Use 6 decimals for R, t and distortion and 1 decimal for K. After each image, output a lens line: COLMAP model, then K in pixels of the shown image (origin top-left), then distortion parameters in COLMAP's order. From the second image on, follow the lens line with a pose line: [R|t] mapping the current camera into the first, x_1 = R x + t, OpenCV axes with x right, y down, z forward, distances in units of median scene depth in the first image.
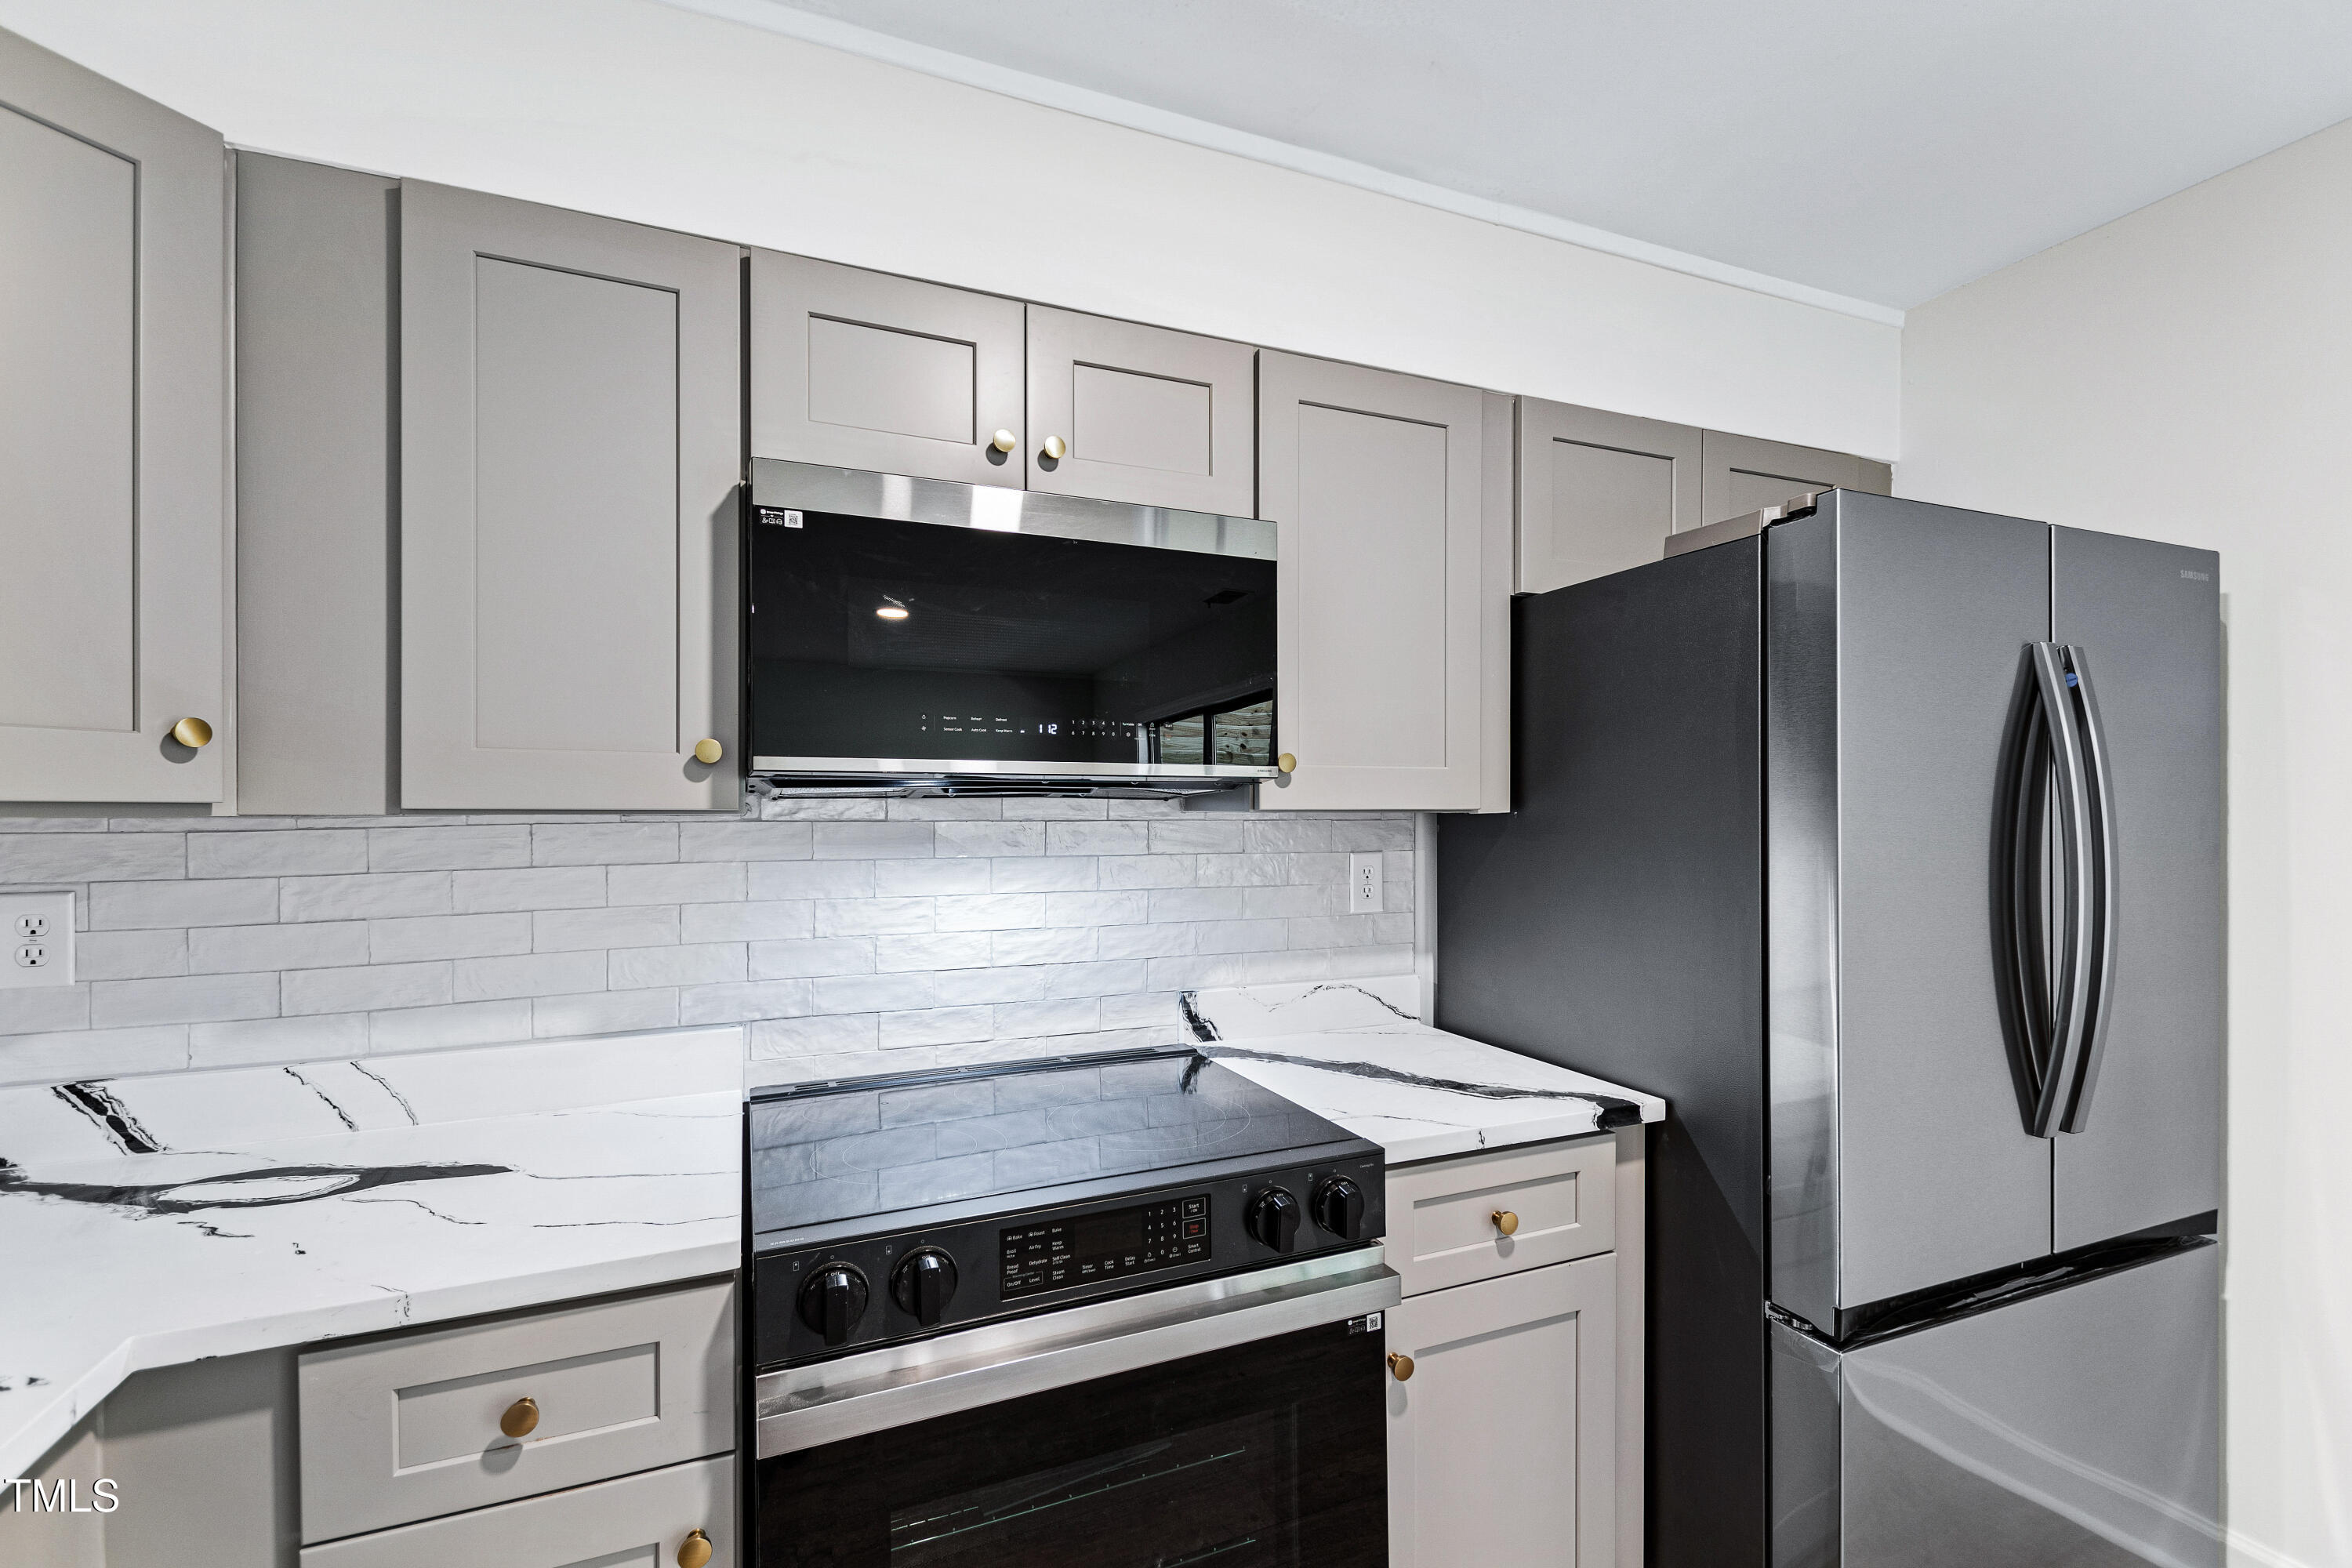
lens RADIAL K [[1038.8, 0, 1176.3], [0, 1038.8, 815.6], [0, 0, 1]] dist [0.014968, -0.007702]
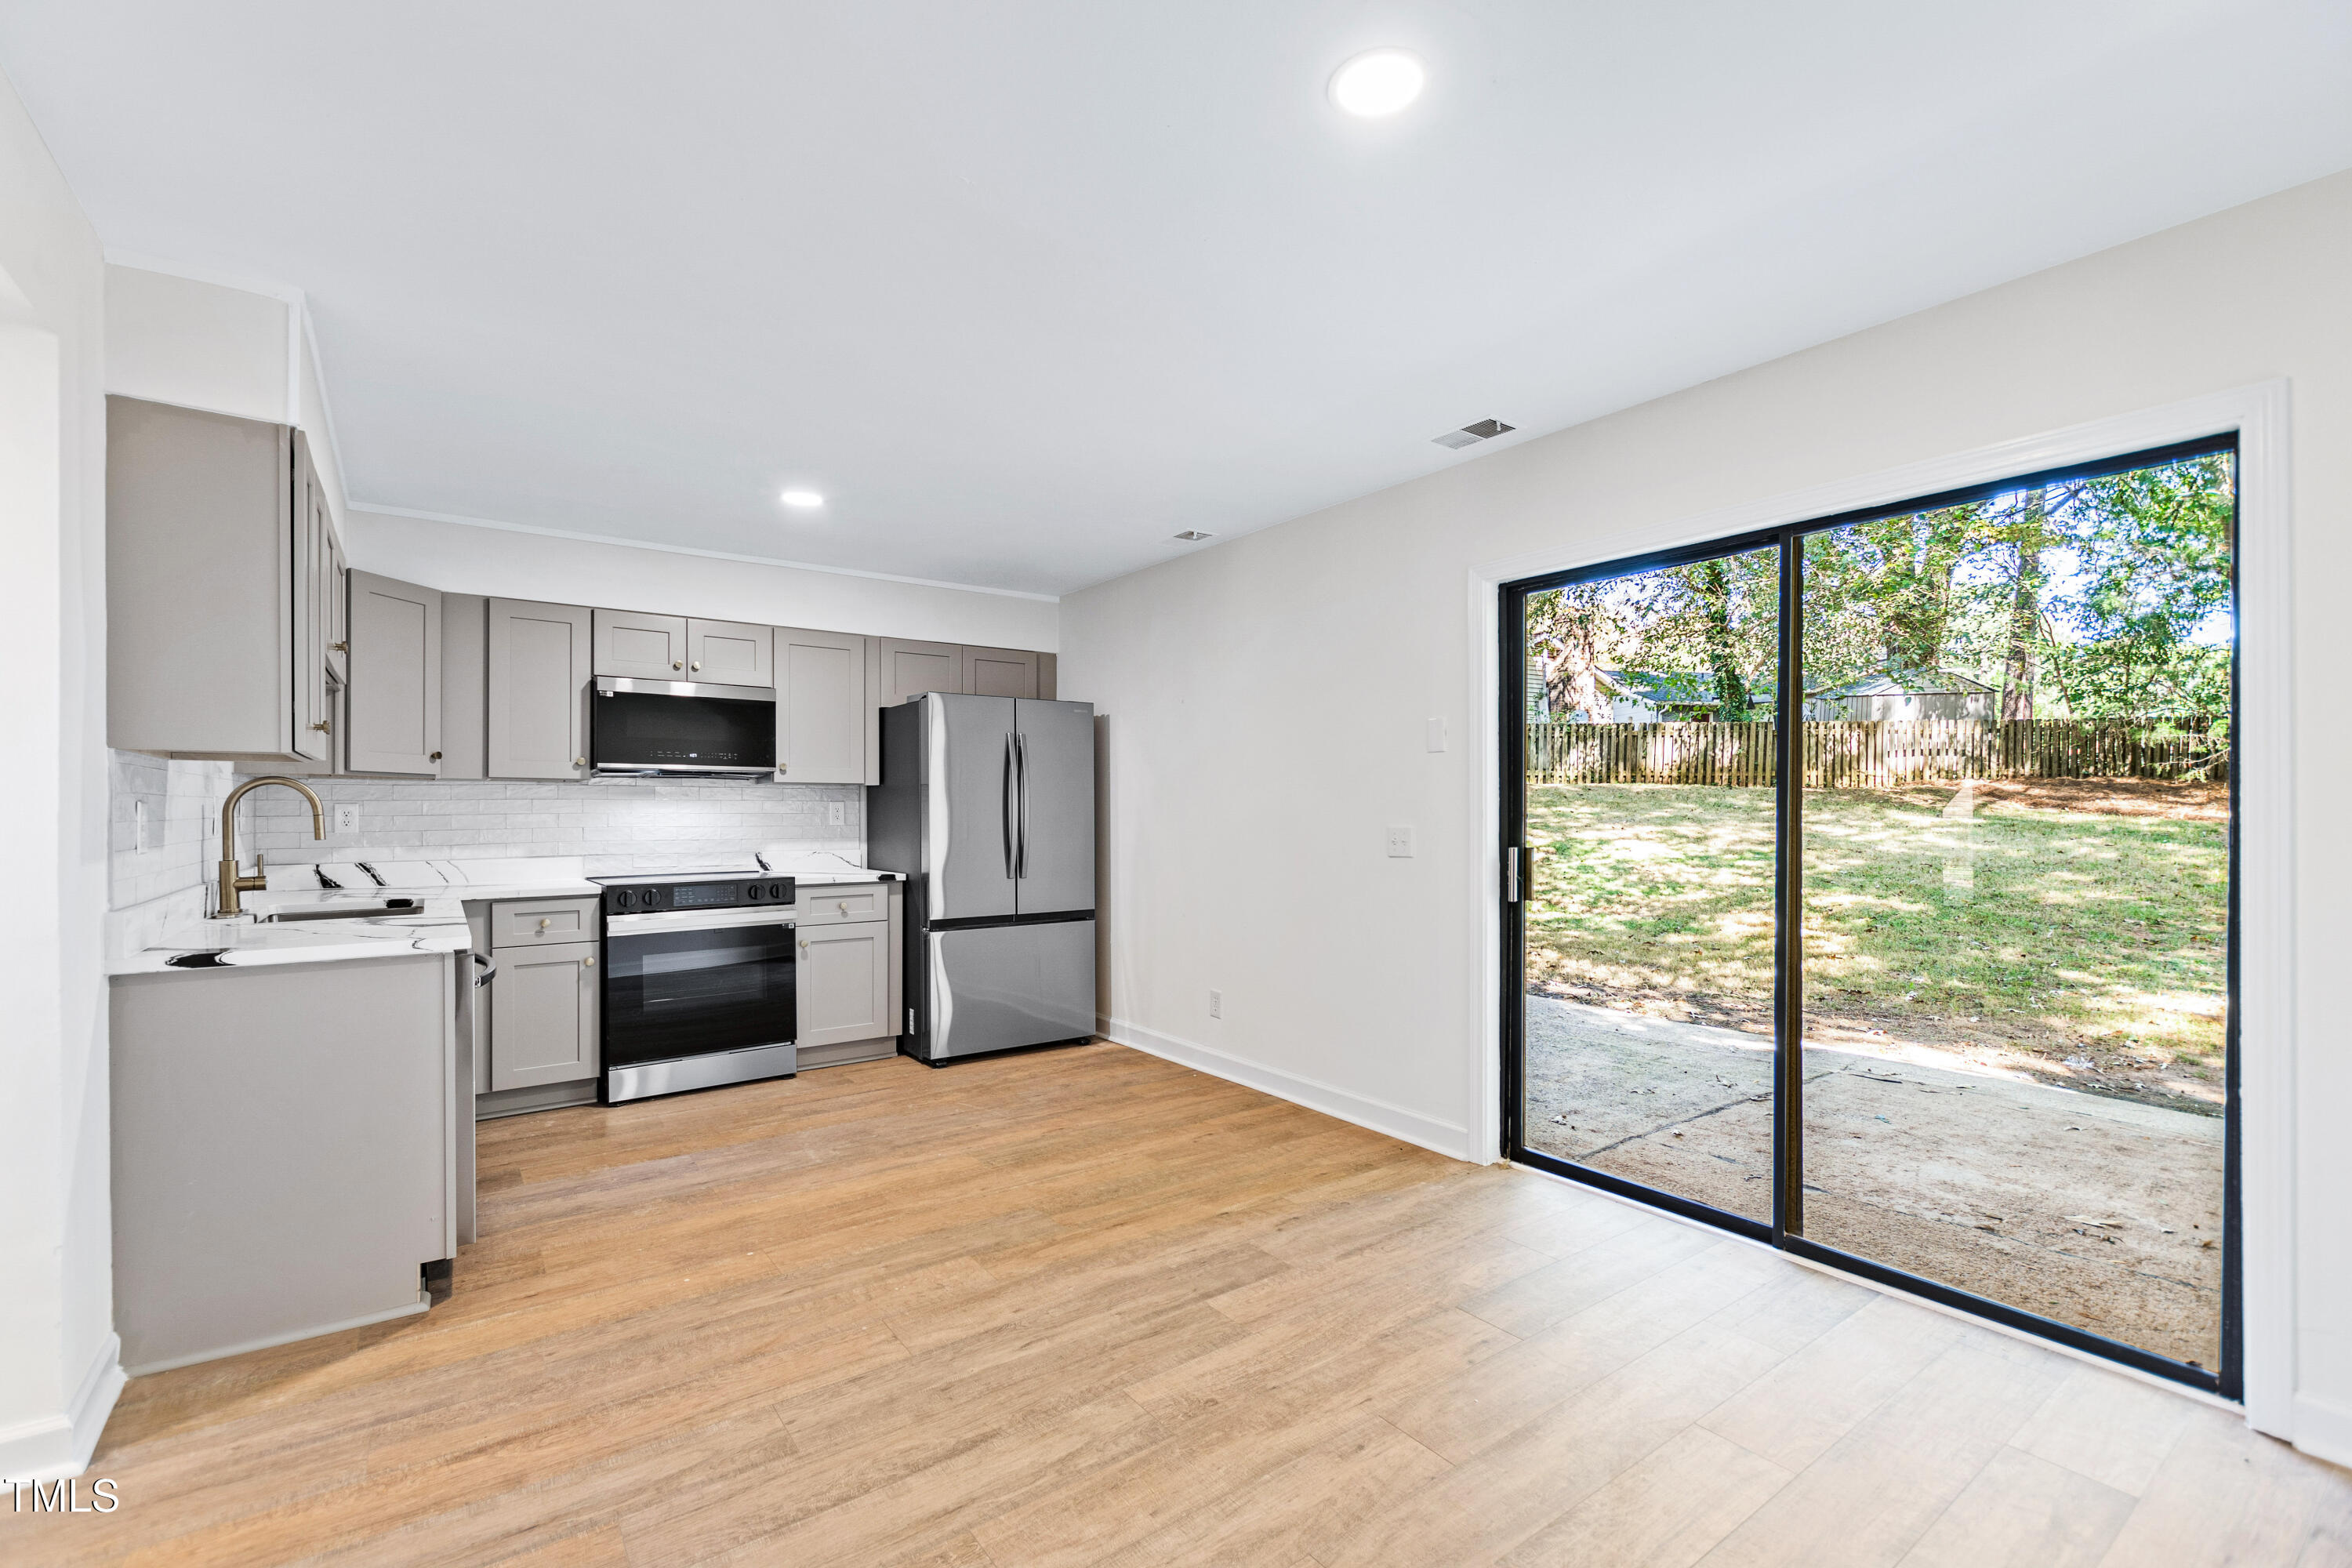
lens RADIAL K [[1038.8, 0, 1176.3], [0, 1038.8, 815.6], [0, 0, 1]] dist [0.014968, -0.007702]
pose [[0.972164, -0.001054, 0.234297, 0.595818], [0.002422, 0.999982, -0.005552, 0.129783], [-0.234287, 0.005965, 0.972149, -2.577665]]
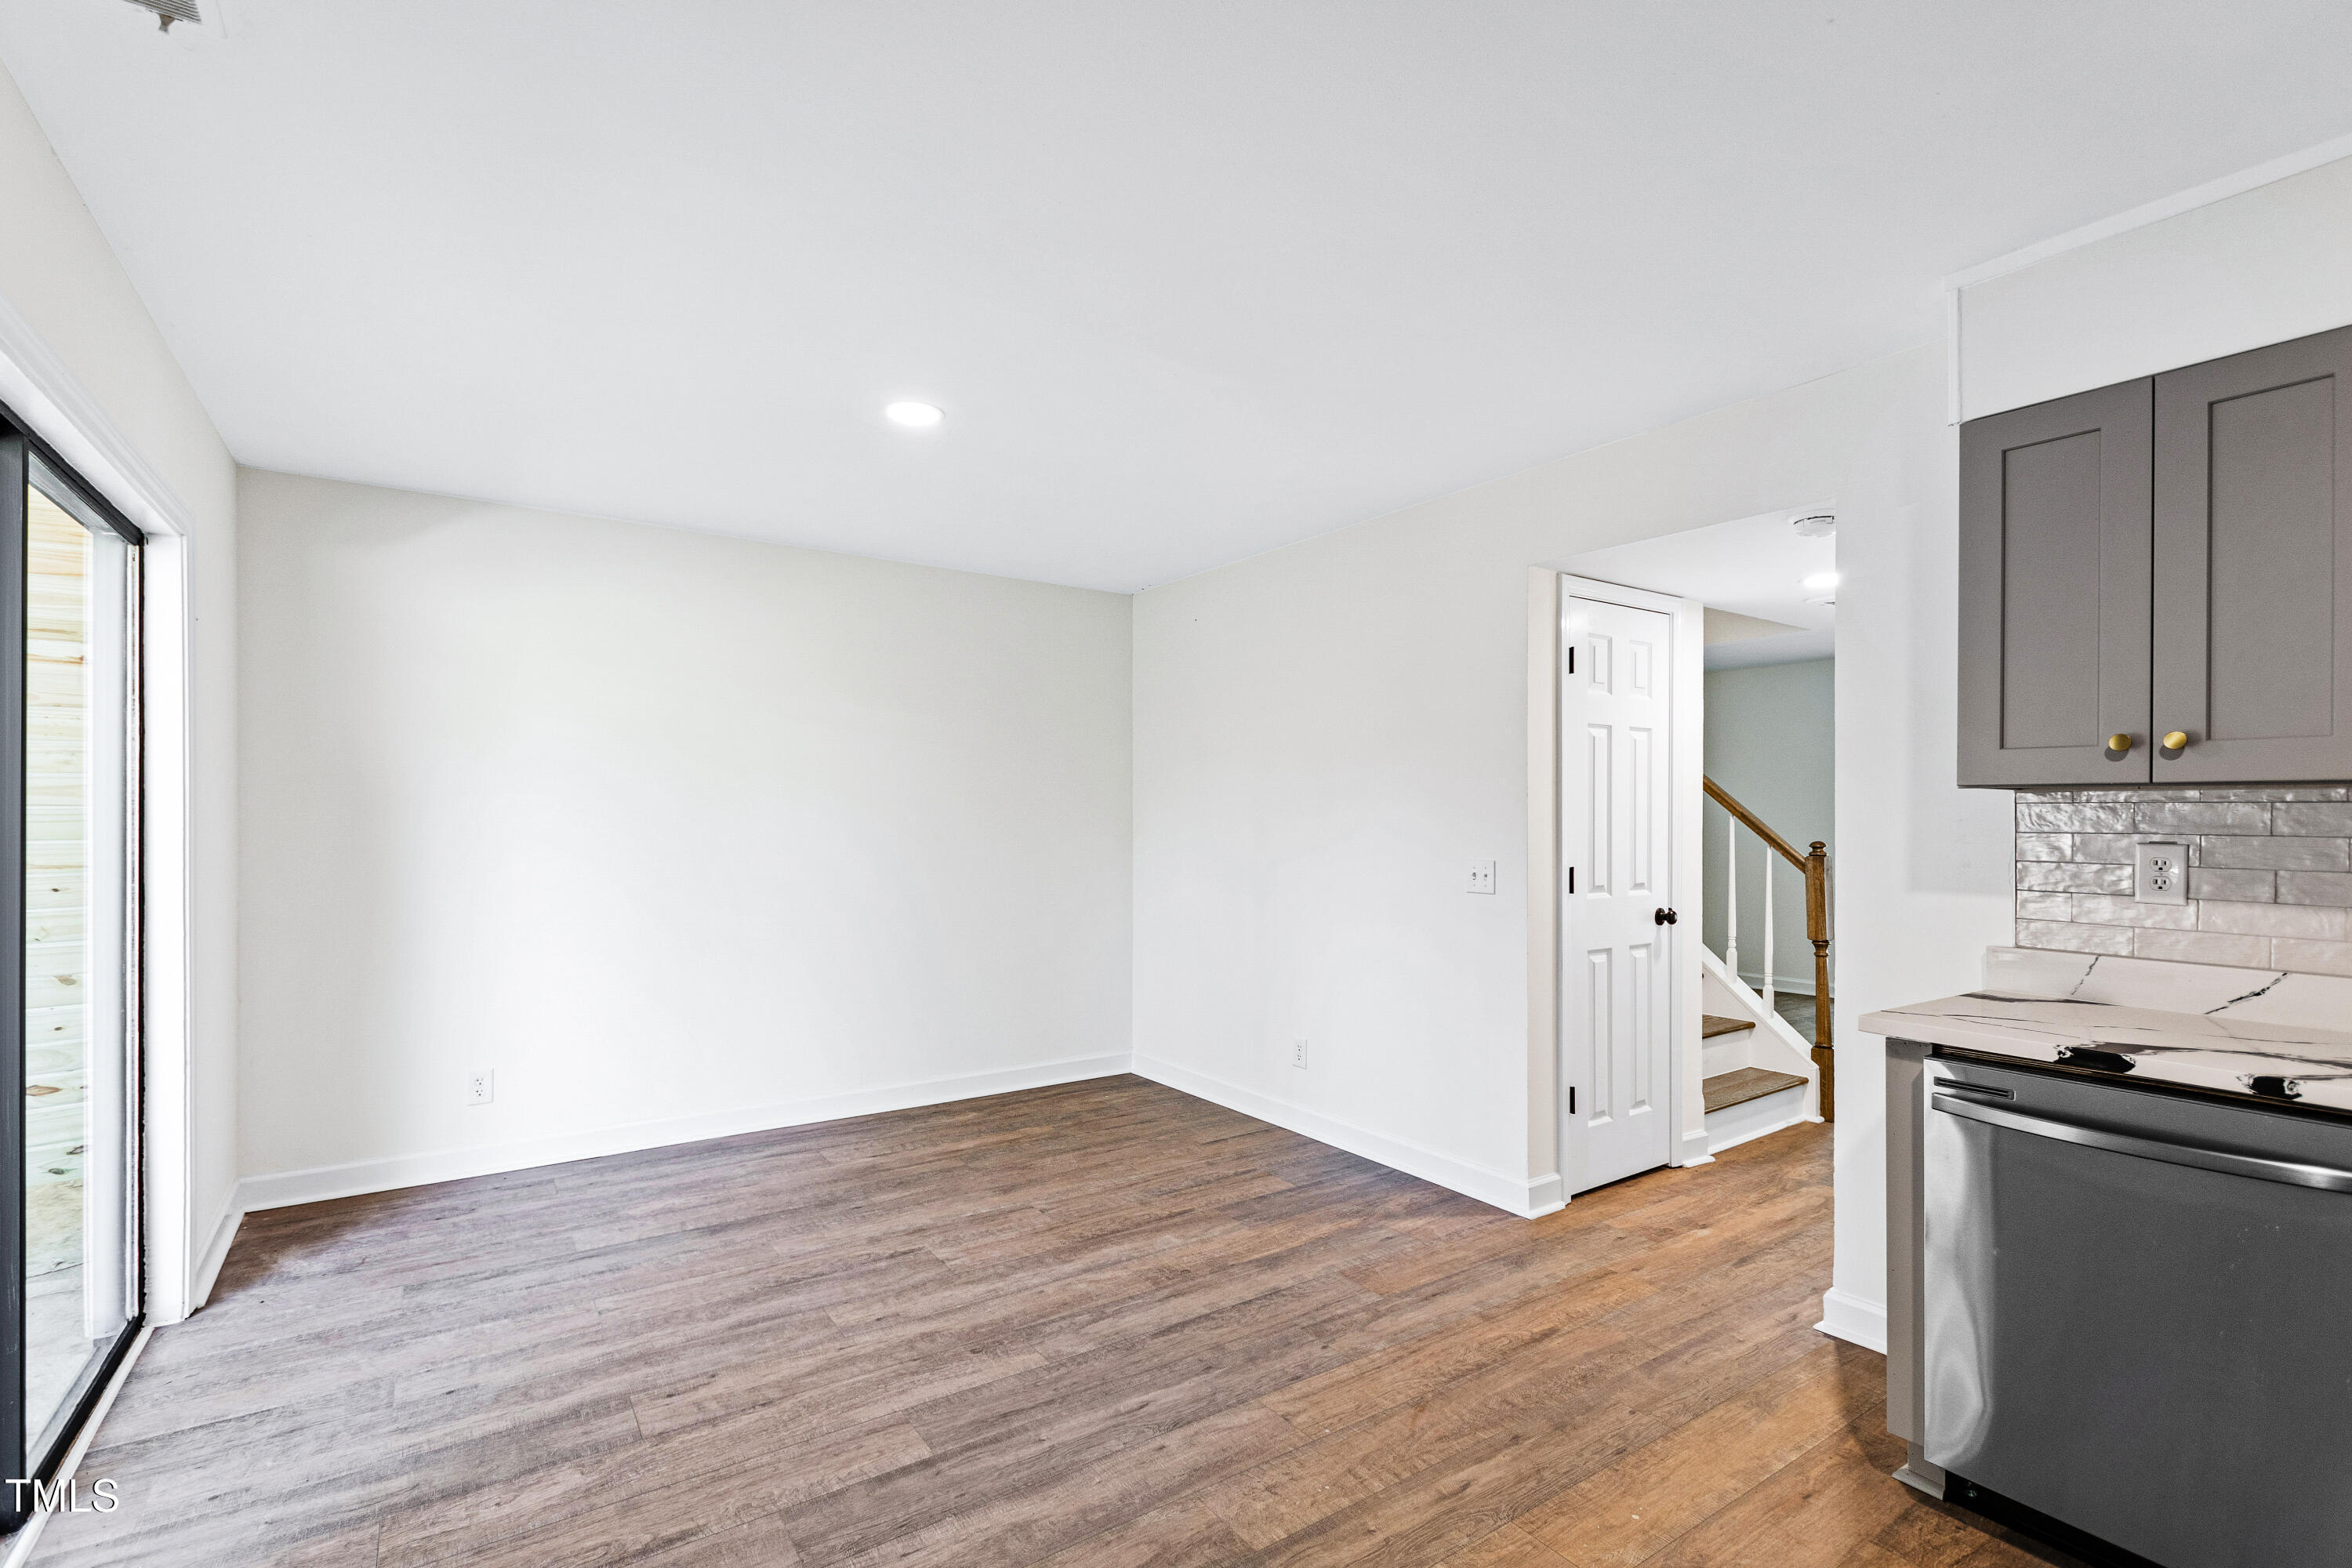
lens RADIAL K [[1038.8, 0, 1176.3], [0, 1038.8, 815.6], [0, 0, 1]] dist [0.014968, -0.007702]
pose [[-0.975570, -0.000897, -0.219687, 1.061950], [-0.004120, 0.999890, 0.014215, 0.034227], [0.219650, 0.014772, -0.975467, 0.715685]]
